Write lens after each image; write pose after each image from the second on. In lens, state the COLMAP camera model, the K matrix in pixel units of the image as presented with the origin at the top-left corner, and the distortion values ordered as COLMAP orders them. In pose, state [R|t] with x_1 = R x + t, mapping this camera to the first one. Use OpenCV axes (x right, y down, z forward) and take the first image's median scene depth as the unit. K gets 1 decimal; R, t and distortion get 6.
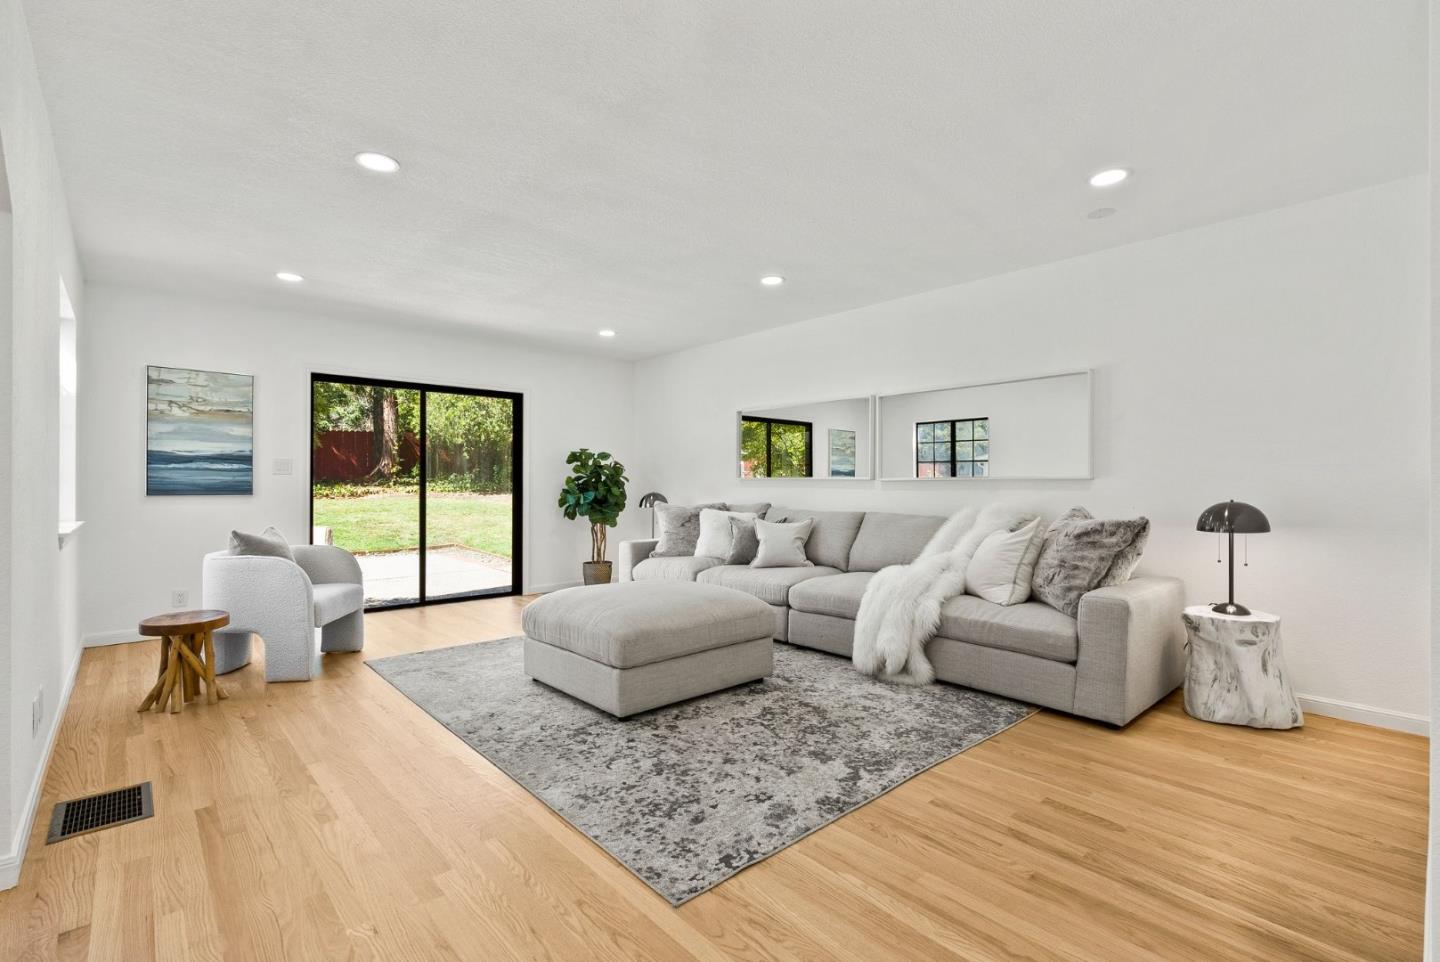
lens RADIAL K [[655.9, 0, 727.2], [0, 655.9, 482.9], [0, 0, 1]] dist [-0.001405, 0.001214]
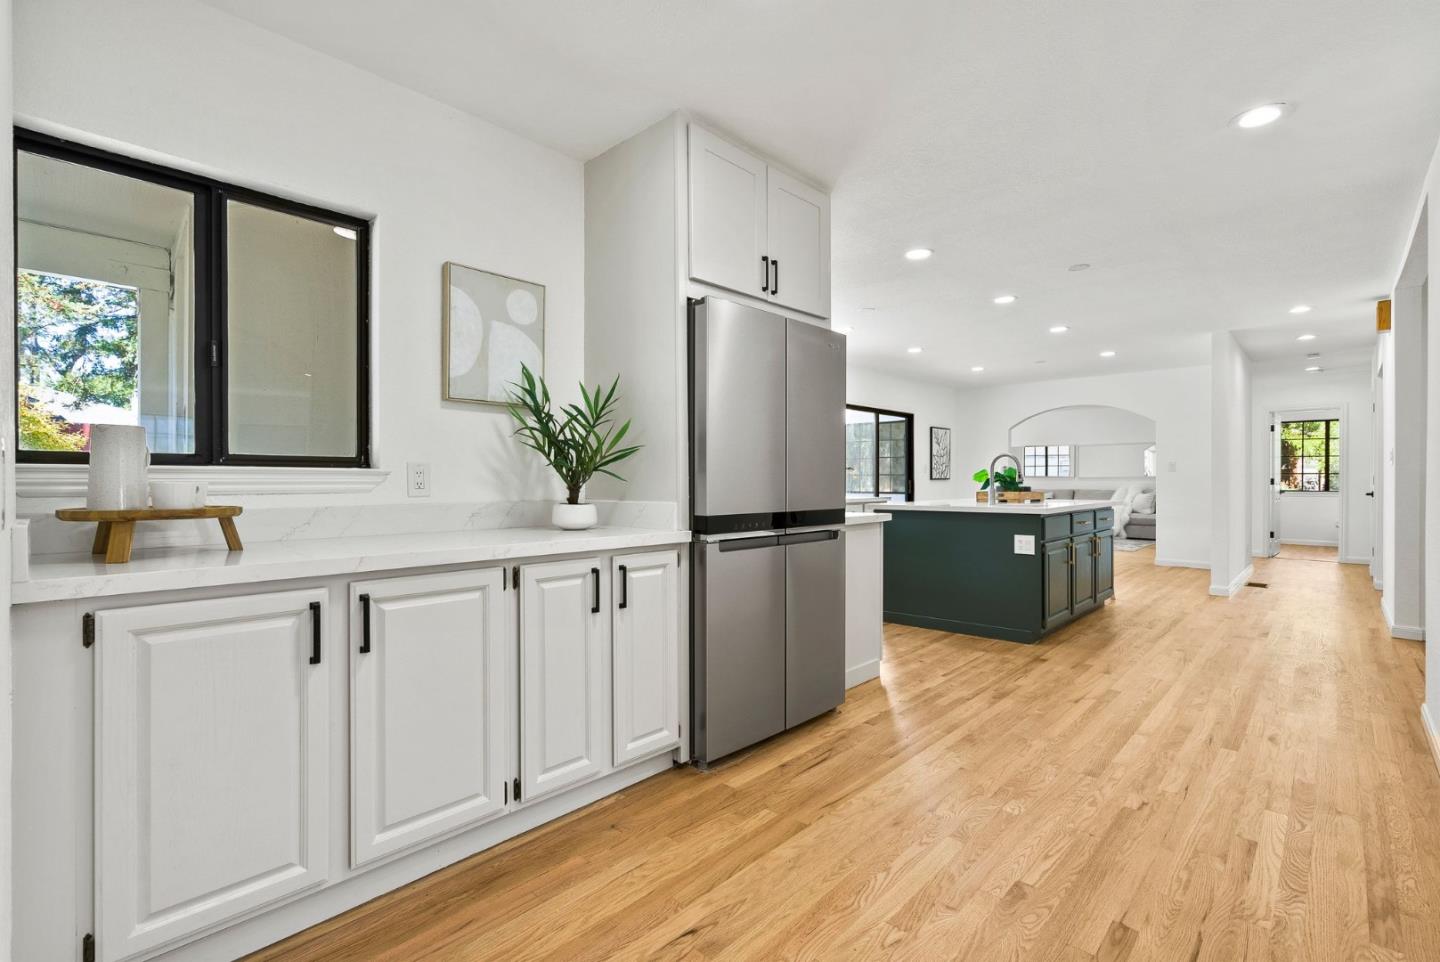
lens RADIAL K [[655.9, 0, 720.1], [0, 655.9, 482.7], [0, 0, 1]] dist [-0.001405, 0.001214]
pose [[0.996455, -0.005062, 0.083975, -2.023097], [0.004372, 0.999955, 0.008394, -0.016544], [-0.084014, -0.007997, 0.996432, -2.146600]]
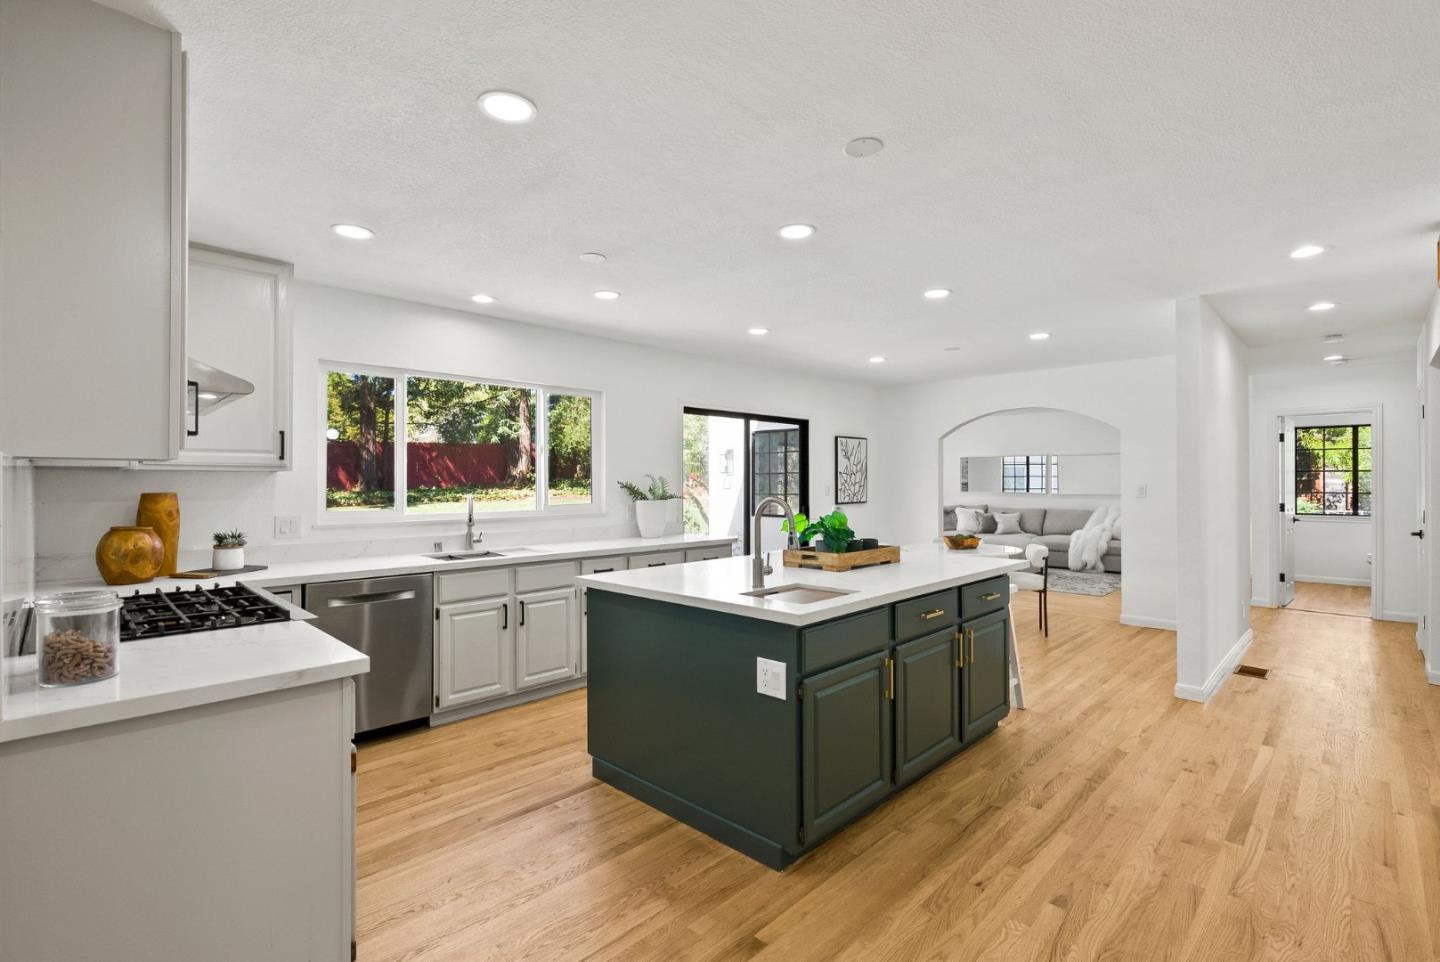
lens RADIAL K [[655.9, 0, 727.1], [0, 655.9, 479.0], [0, 0, 1]] dist [-0.001405, 0.001214]
pose [[0.997755, -0.004784, 0.066794, -1.414831], [0.004765, 0.999989, 0.000452, -0.086325], [-0.066796, -0.000133, 0.997767, -1.592100]]
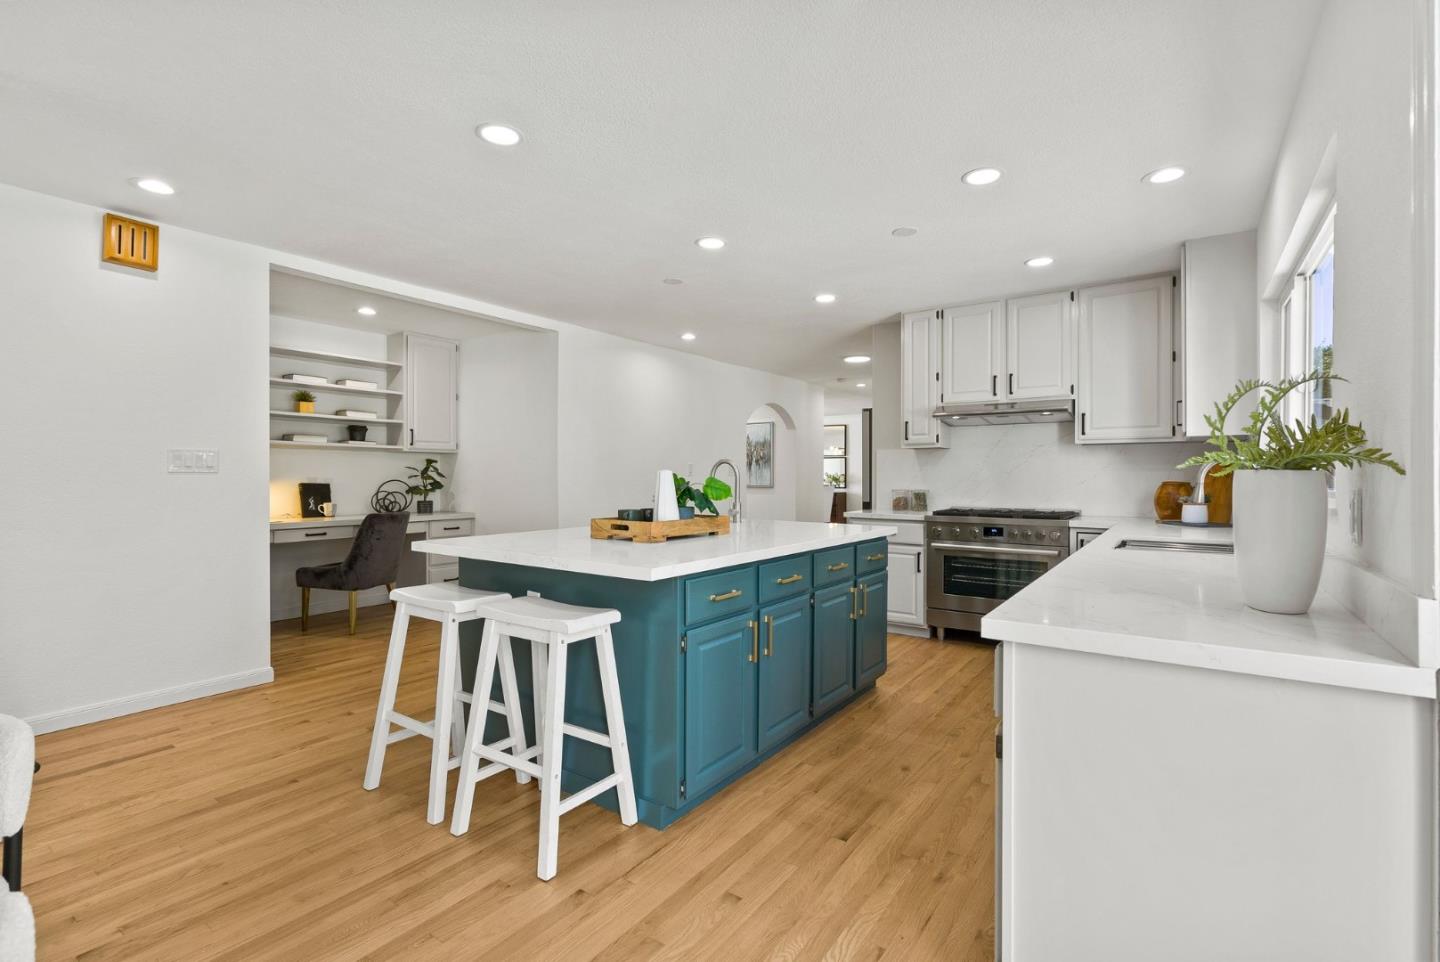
lens RADIAL K [[655.9, 0, 728.8], [0, 655.9, 483.0], [0, 0, 1]] dist [-0.001405, 0.001214]
pose [[-0.973718, -0.000972, -0.227757, -1.062062], [-0.002488, 0.999977, 0.006367, -0.031305], [0.227745, 0.006766, -0.973697, 0.252932]]
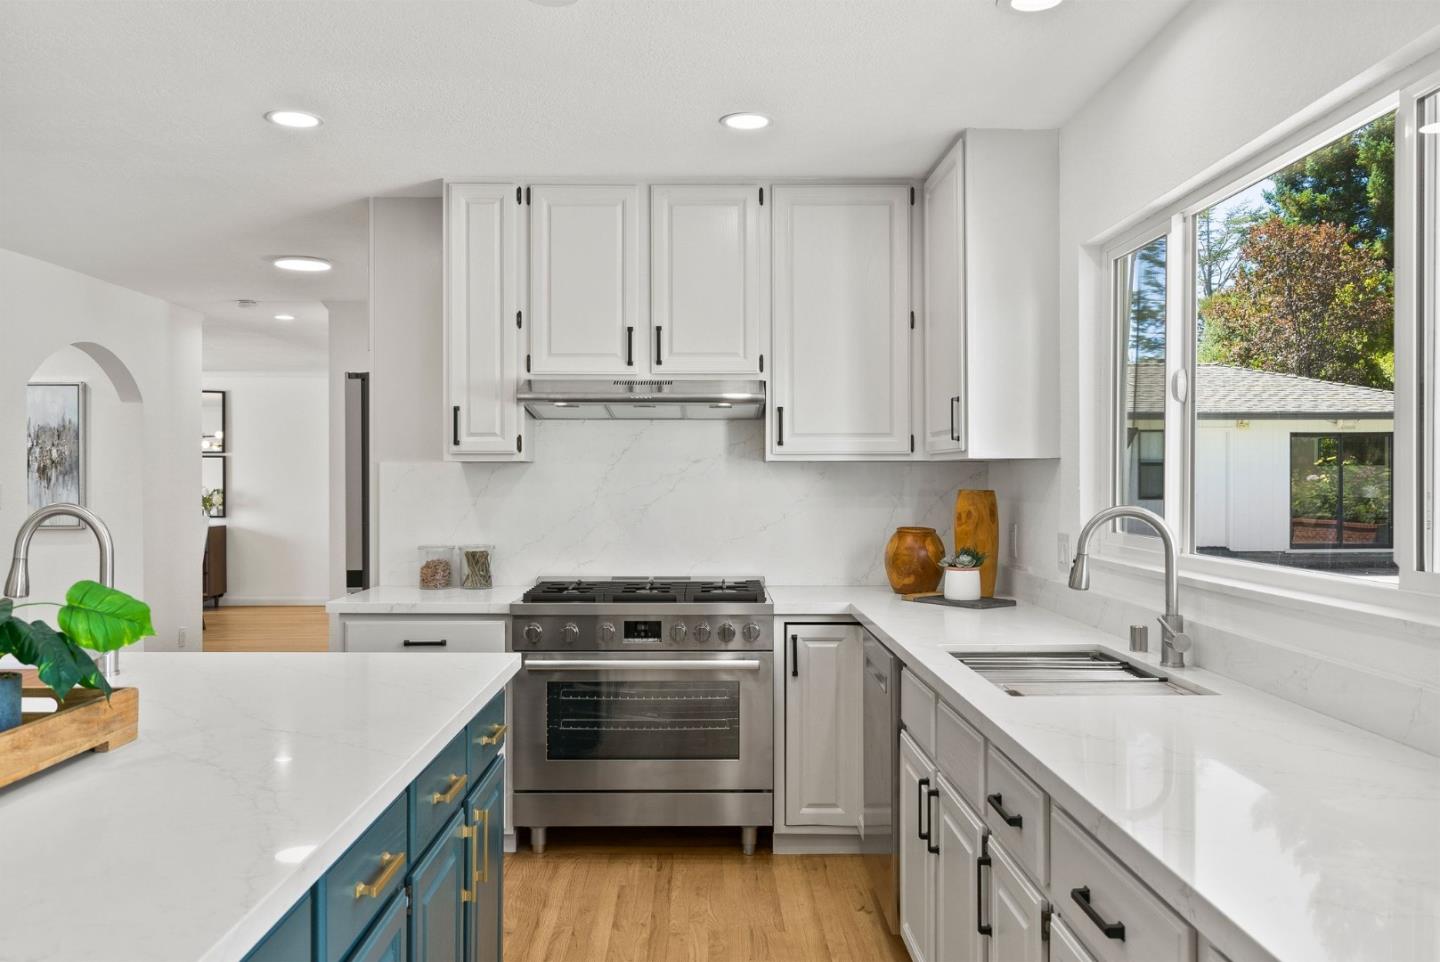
lens RADIAL K [[1134.3, 0, 717.3], [0, 1134.3, 481.9], [0, 0, 1]] dist [-0.000732, -0.000956]
pose [[-0.655146, 0.001036, -0.755502, -1.041317], [0.002139, 0.999998, -0.000484, -0.077978], [0.755500, -0.001933, -0.655146, -0.069287]]
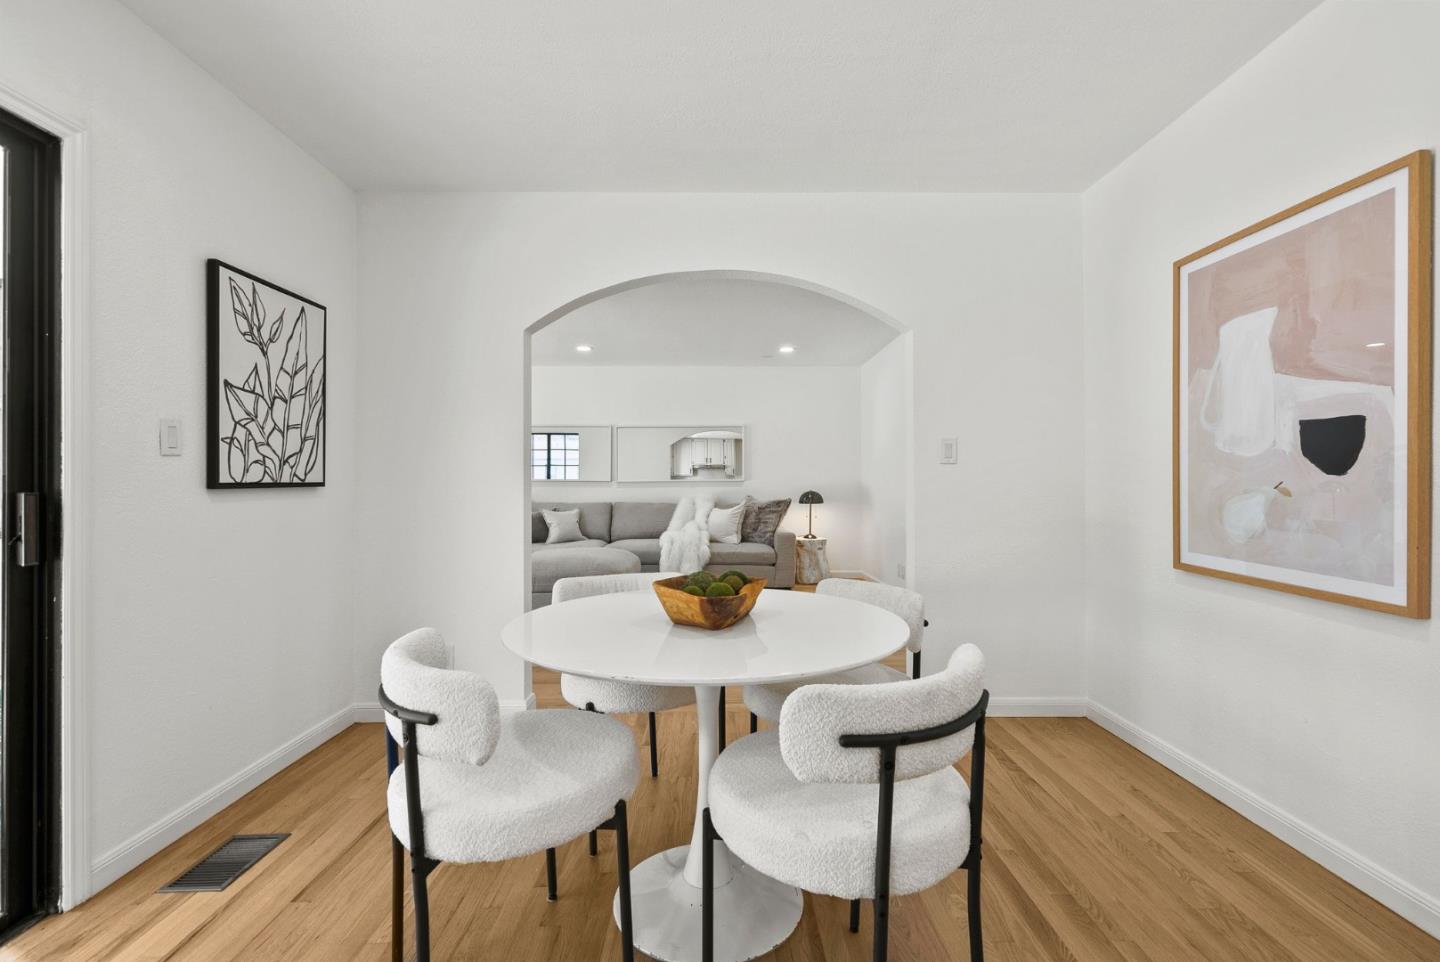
lens RADIAL K [[655.9, 0, 719.4], [0, 655.9, 482.9], [0, 0, 1]] dist [-0.001405, 0.001214]
pose [[0.666201, -0.004740, 0.745757, -1.067138], [0.001877, 0.999987, 0.004680, -0.009539], [-0.745770, -0.001718, 0.666202, -0.286461]]
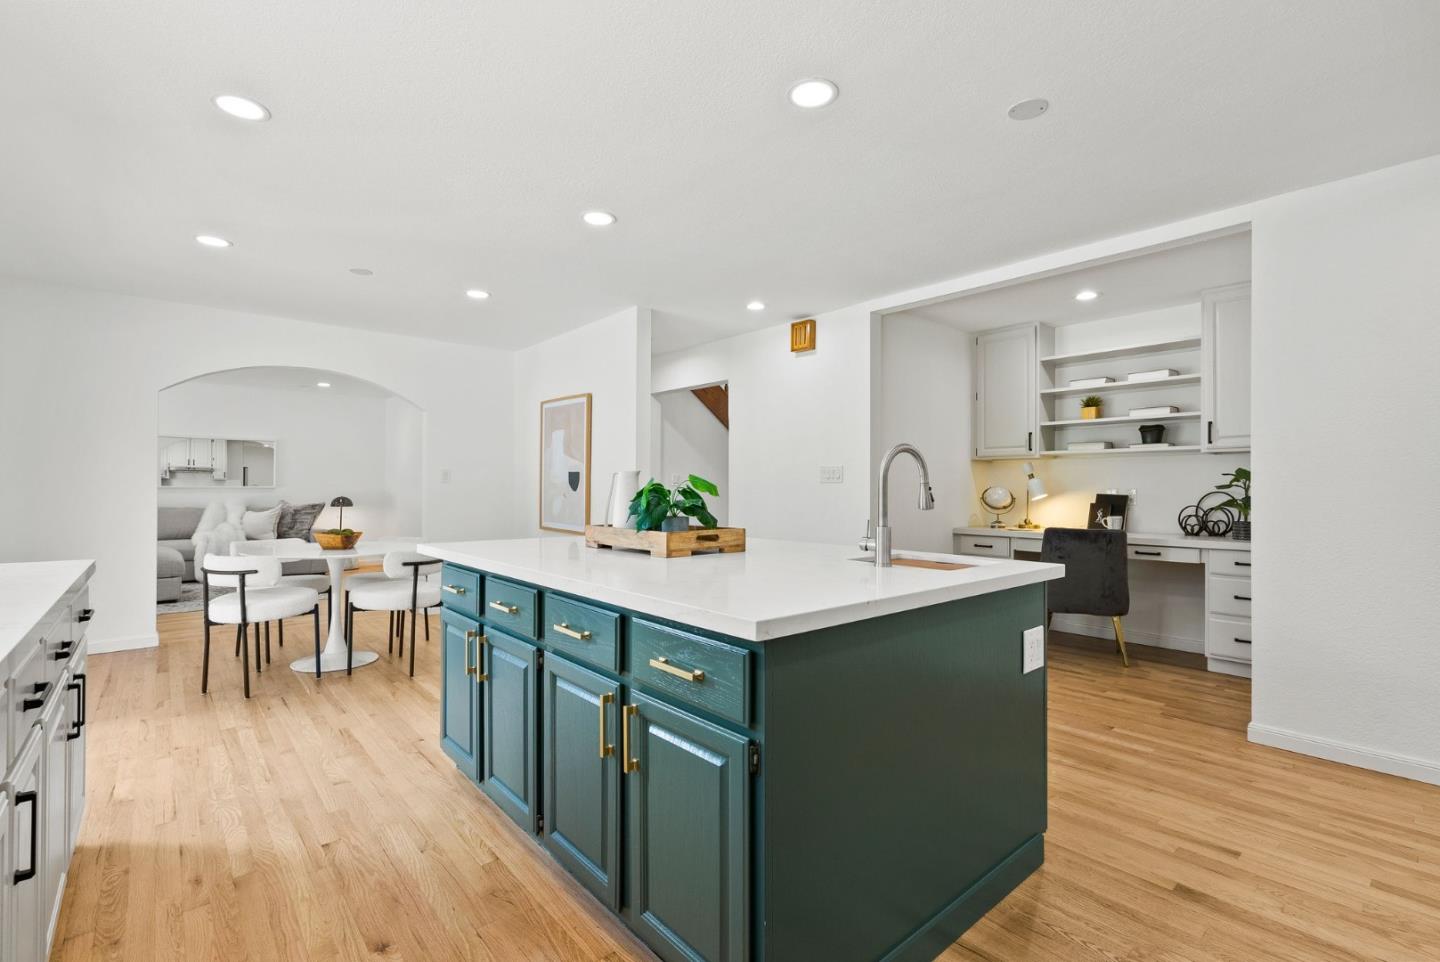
lens RADIAL K [[655.9, 0, 721.5], [0, 655.9, 482.9], [0, 0, 1]] dist [-0.001405, 0.001214]
pose [[0.022933, 0.007234, 0.999711, -1.899528], [-0.009724, 0.999928, -0.007012, -0.024419], [-0.999690, -0.009560, 0.023002, -0.688842]]
